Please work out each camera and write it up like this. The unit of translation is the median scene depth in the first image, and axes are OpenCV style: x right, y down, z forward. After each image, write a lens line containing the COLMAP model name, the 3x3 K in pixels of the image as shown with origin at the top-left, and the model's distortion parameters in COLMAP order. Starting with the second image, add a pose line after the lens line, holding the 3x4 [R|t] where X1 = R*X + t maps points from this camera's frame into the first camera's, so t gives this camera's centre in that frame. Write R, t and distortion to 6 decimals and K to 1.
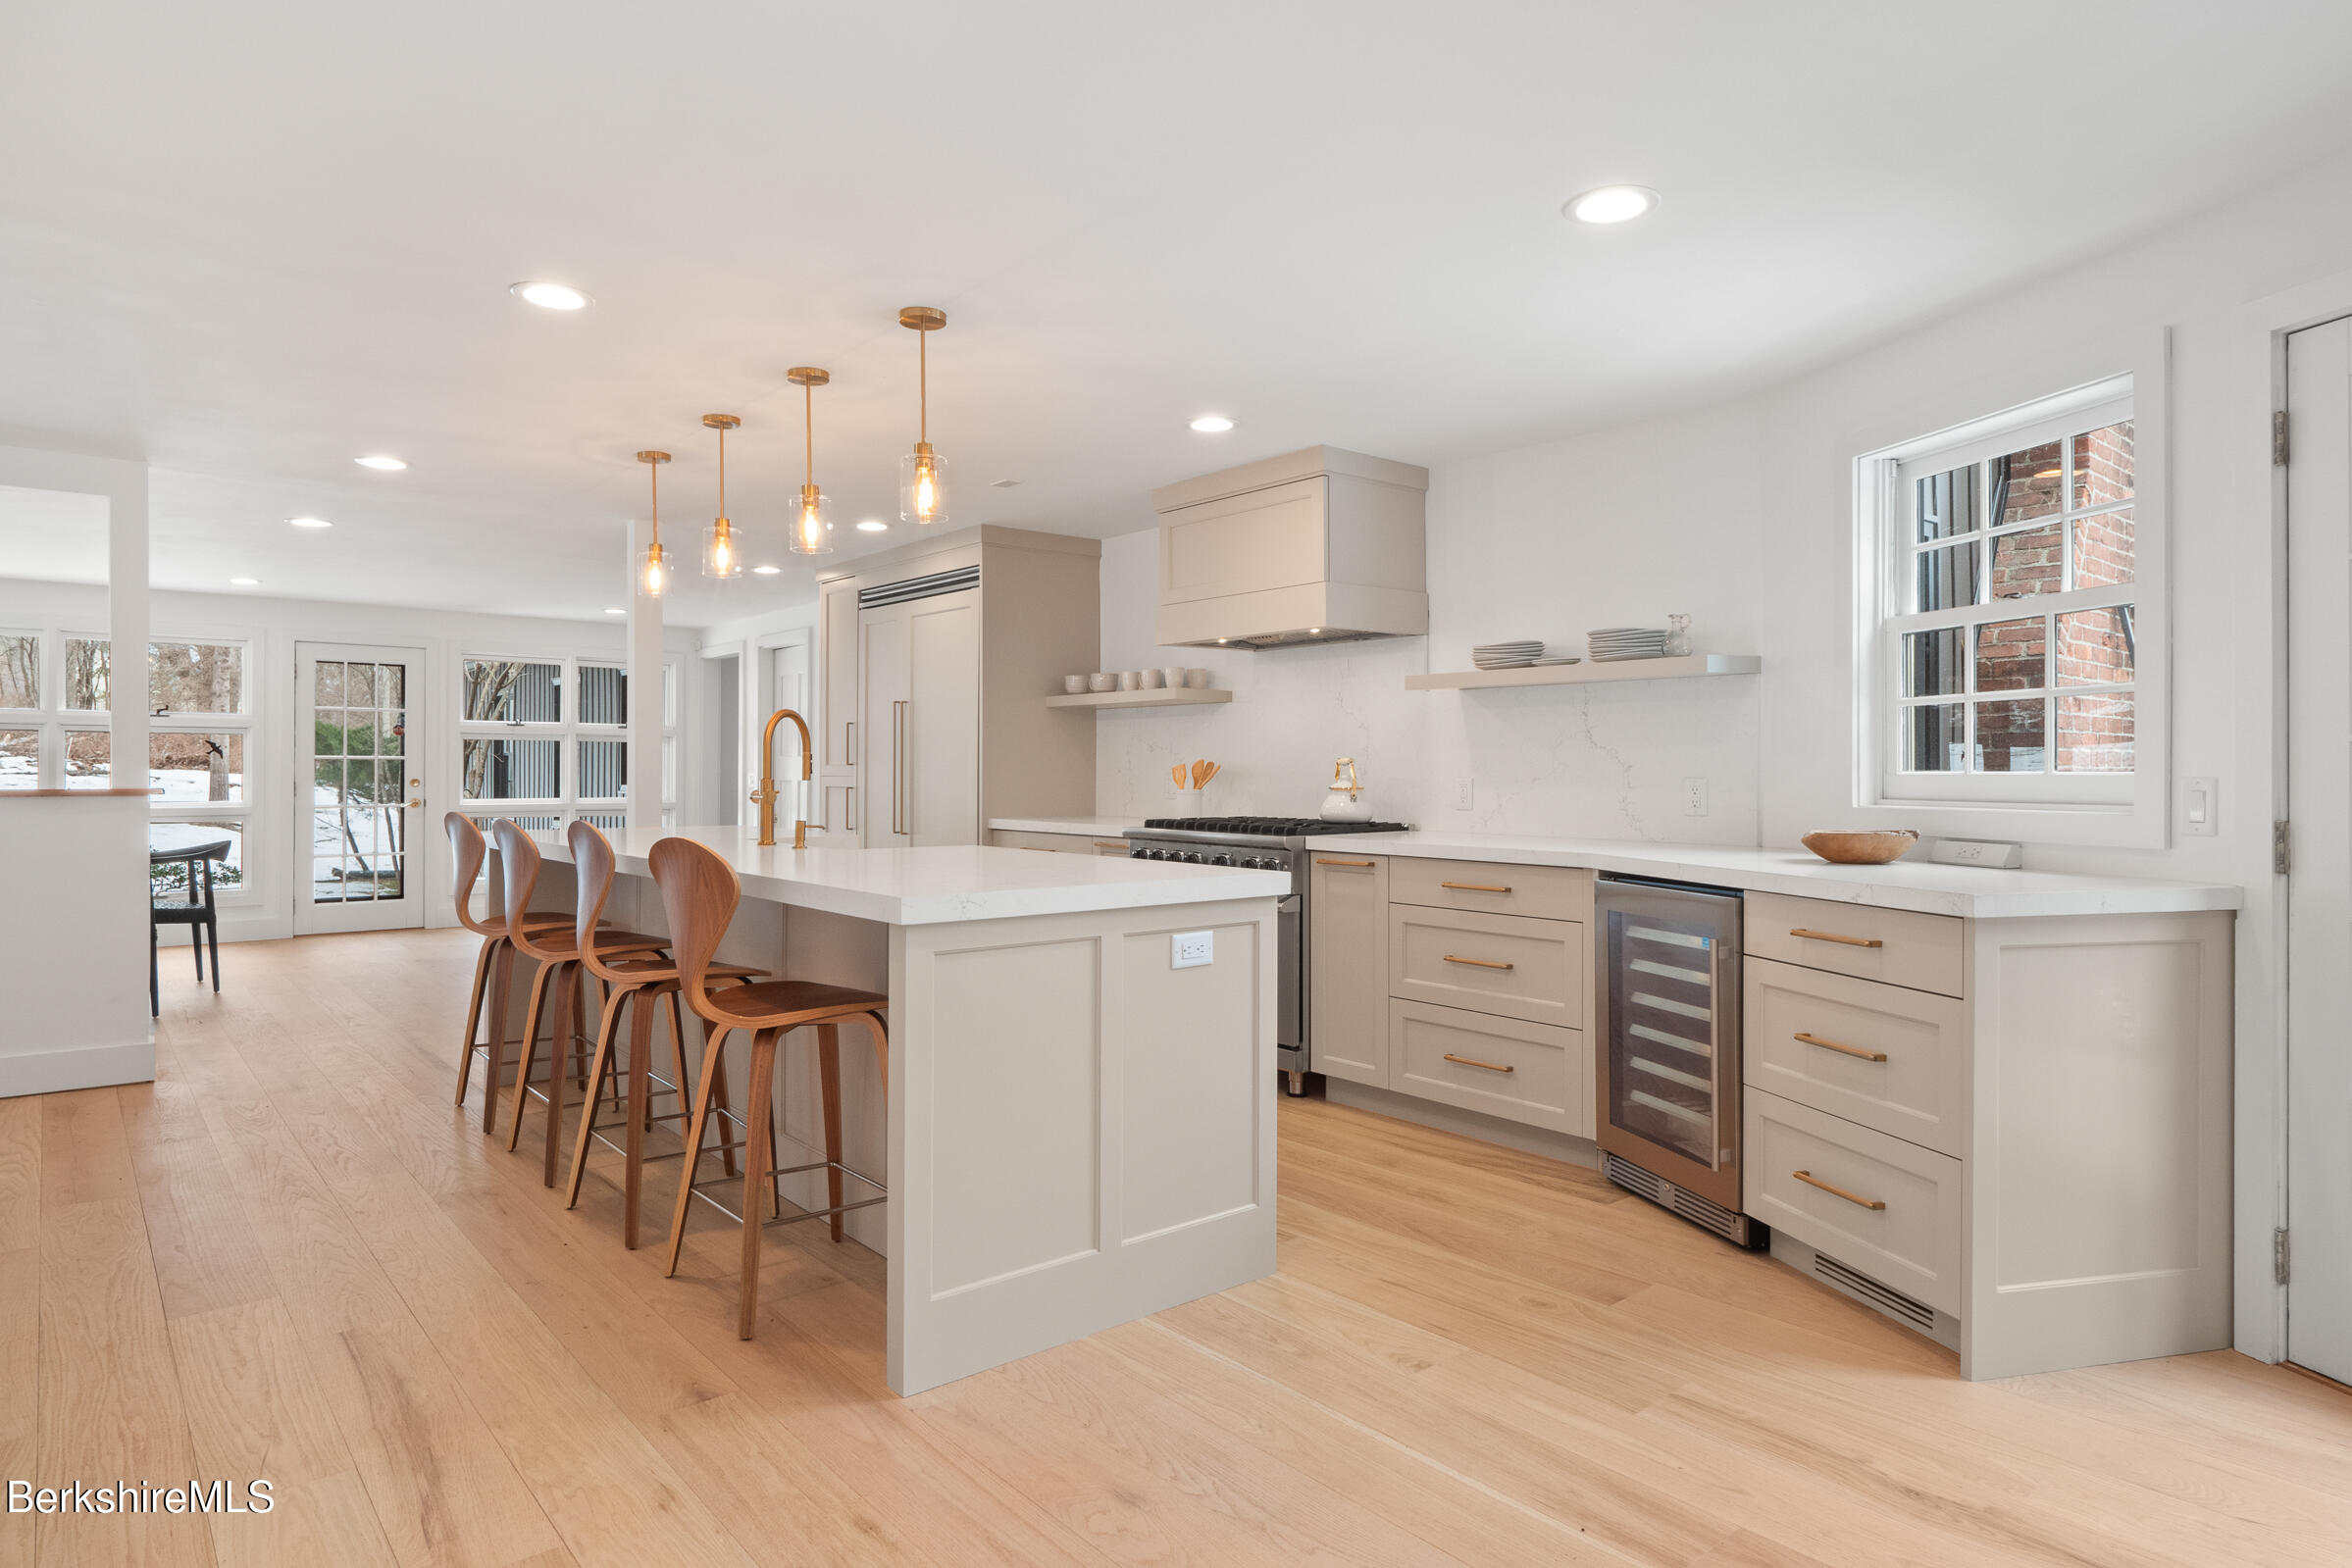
lens RADIAL K [[1346.5, 0, 1169.3], [0, 1346.5, 747.2], [0, 0, 1]] dist [0.000304, -0.001012]
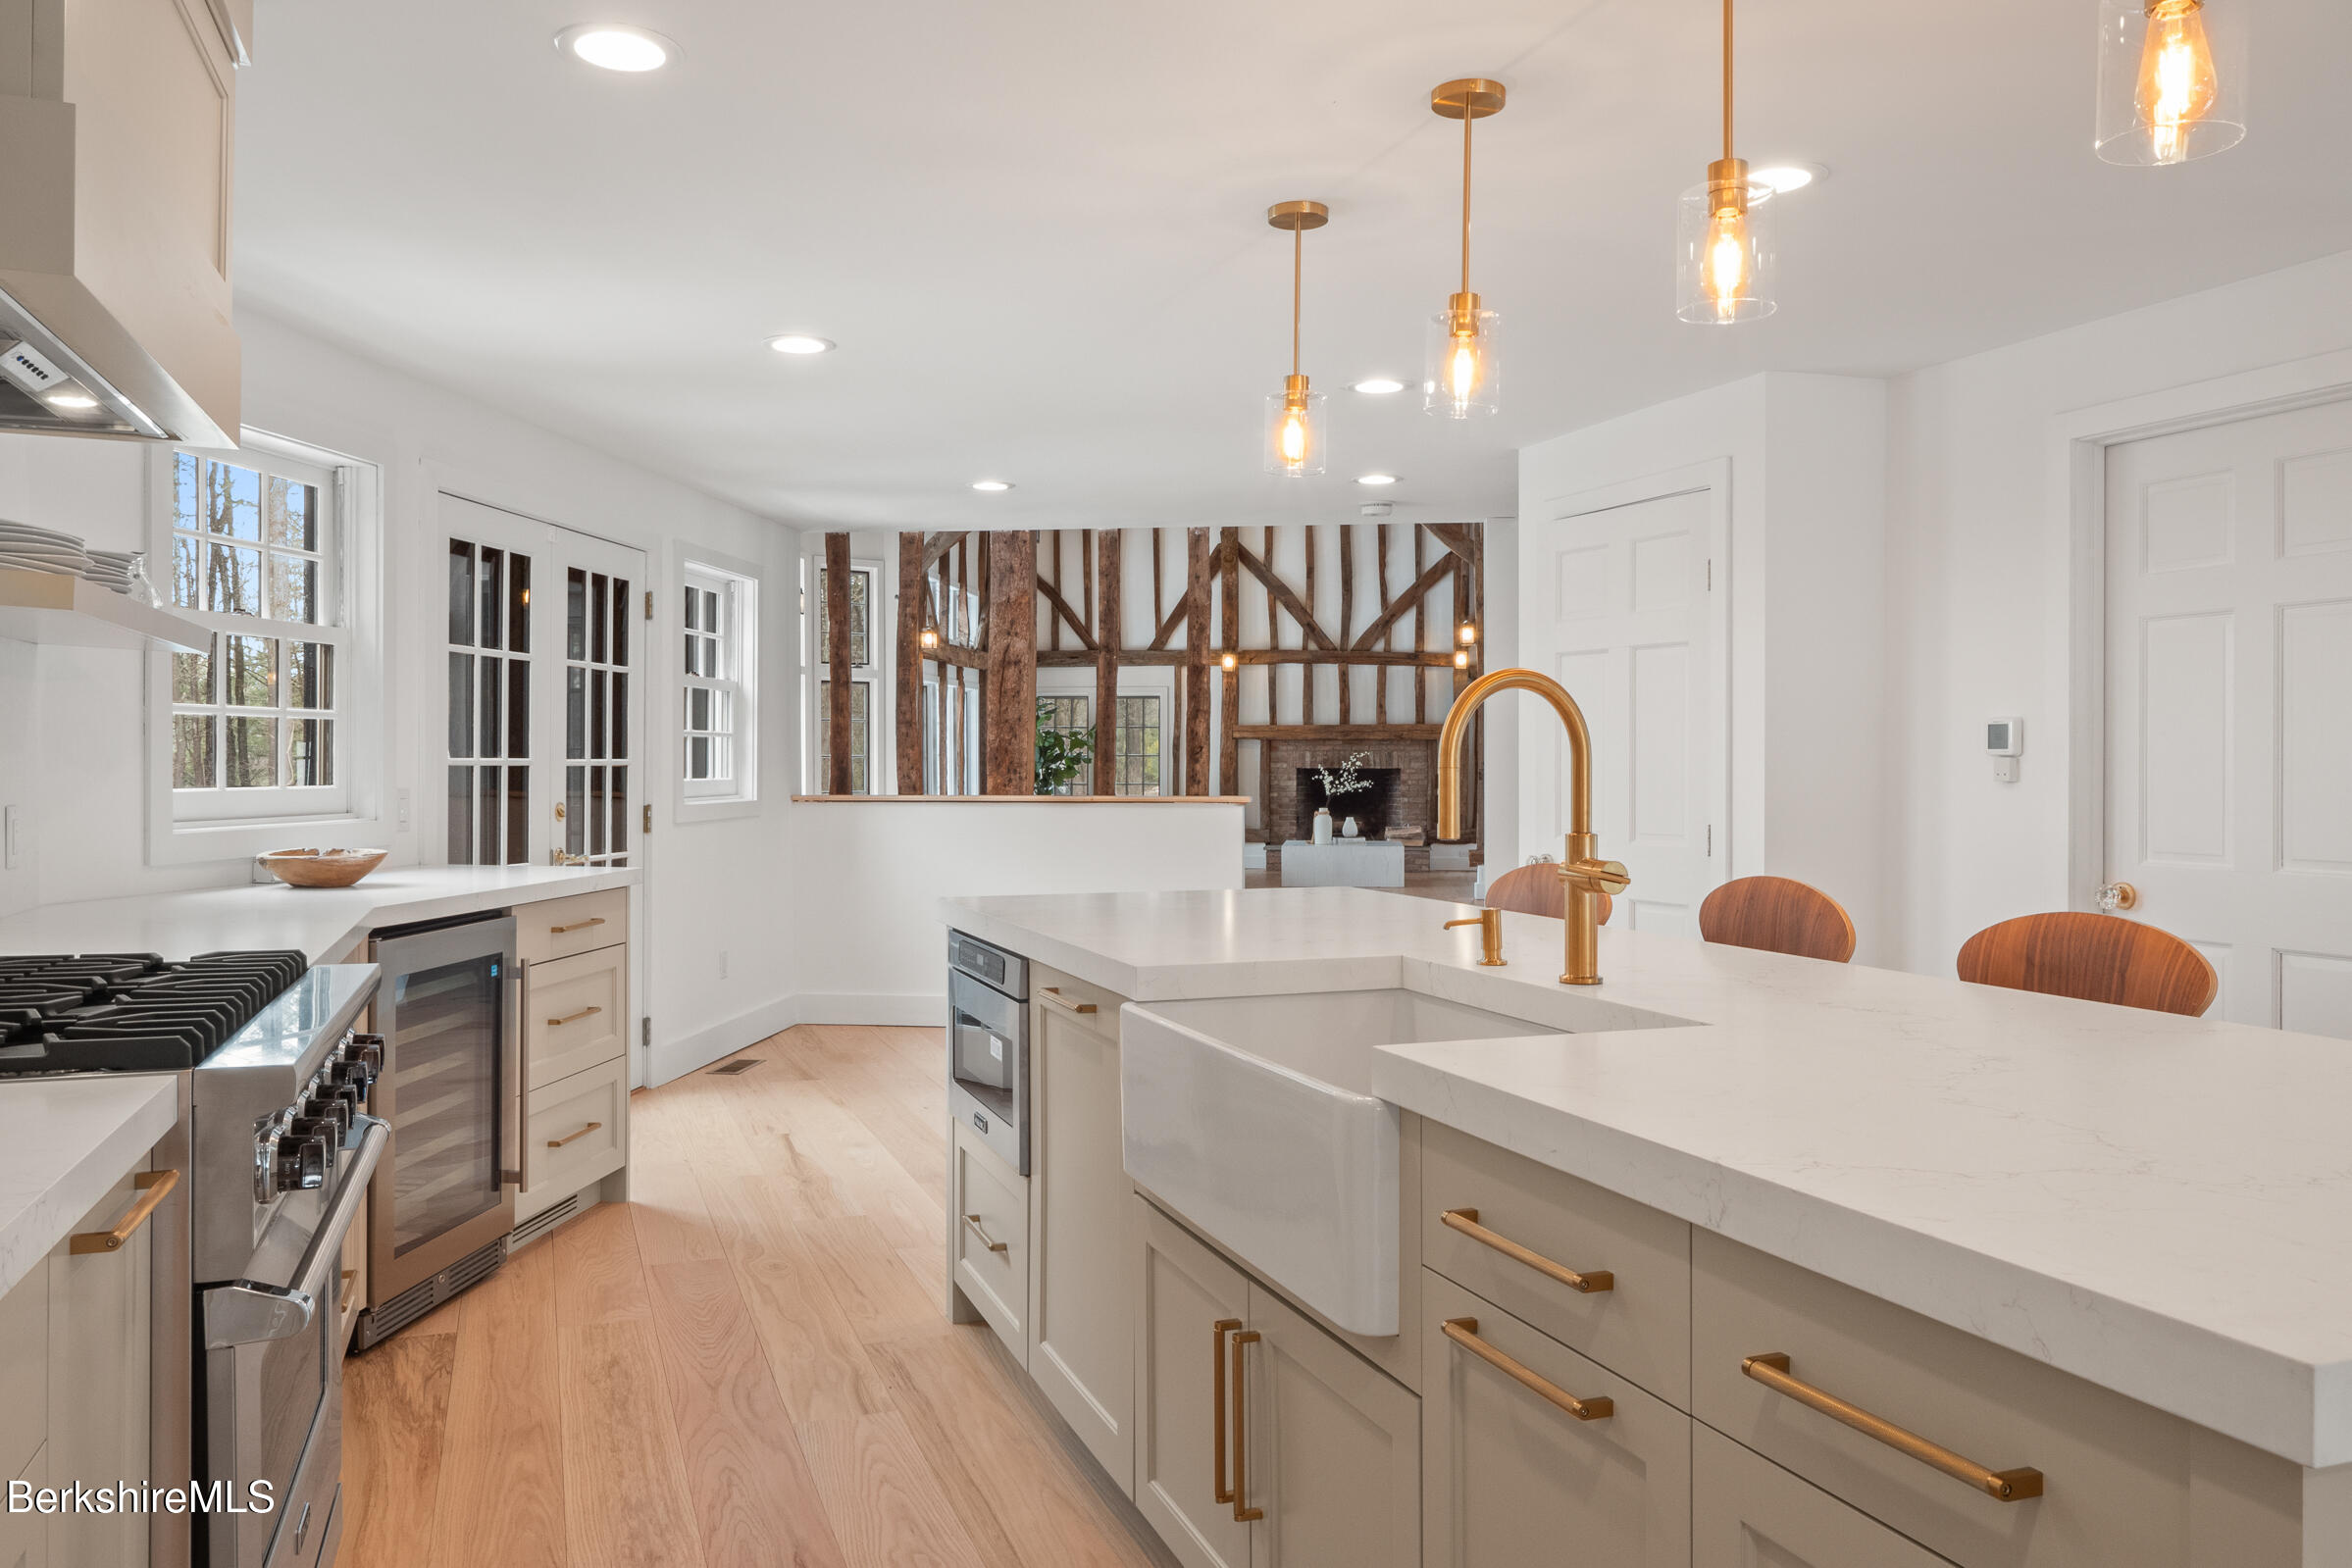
lens RADIAL K [[1715.3, 0, 1176.0], [0, 1715.3, 784.0], [0, 0, 1]] dist [-0.016158, 0.007689]
pose [[-0.941245, -0.007761, 0.337634, -0.293552], [-0.009045, 0.999957, -0.002227, 0.009006], [-0.337602, -0.005150, -0.941275, 1.274839]]
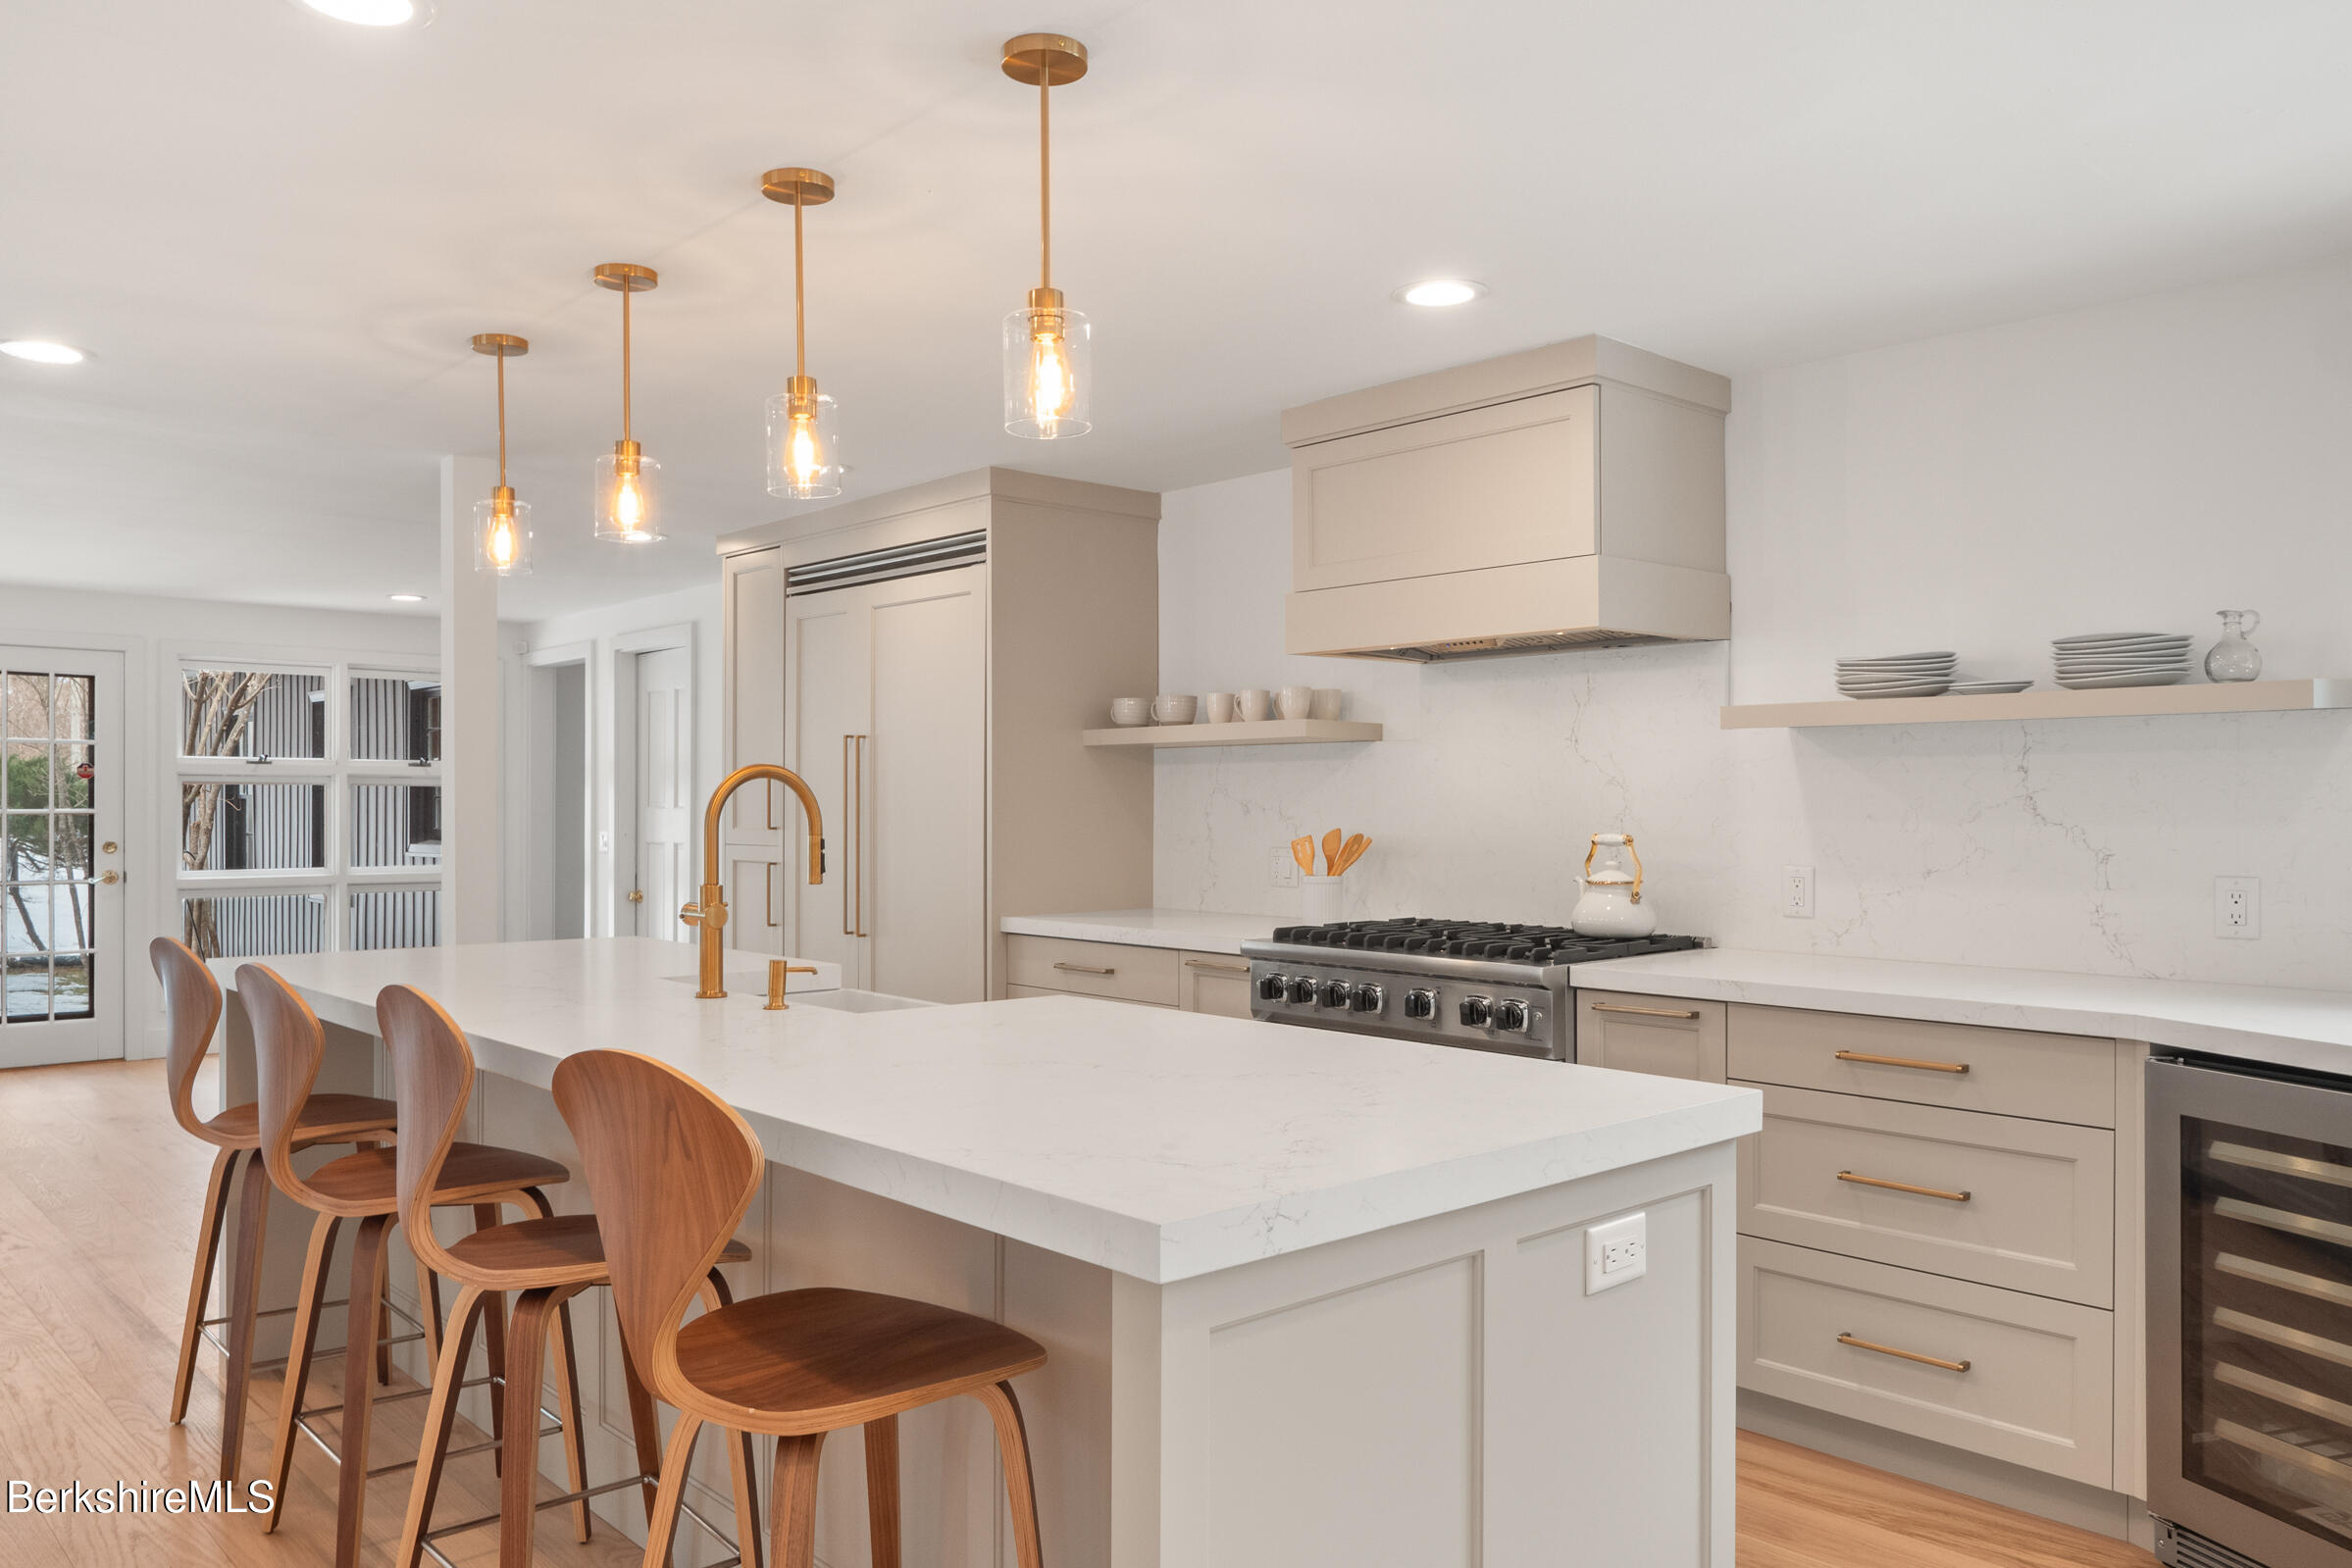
lens RADIAL K [[1715.3, 0, 1176.0], [0, 1715.3, 784.0], [0, 0, 1]] dist [-0.016158, 0.007689]
pose [[0.999014, -0.000332, 0.044386, -0.105563], [0.000088, 0.999985, 0.005494, -0.019958], [-0.044388, -0.005484, 0.998999, 0.201897]]
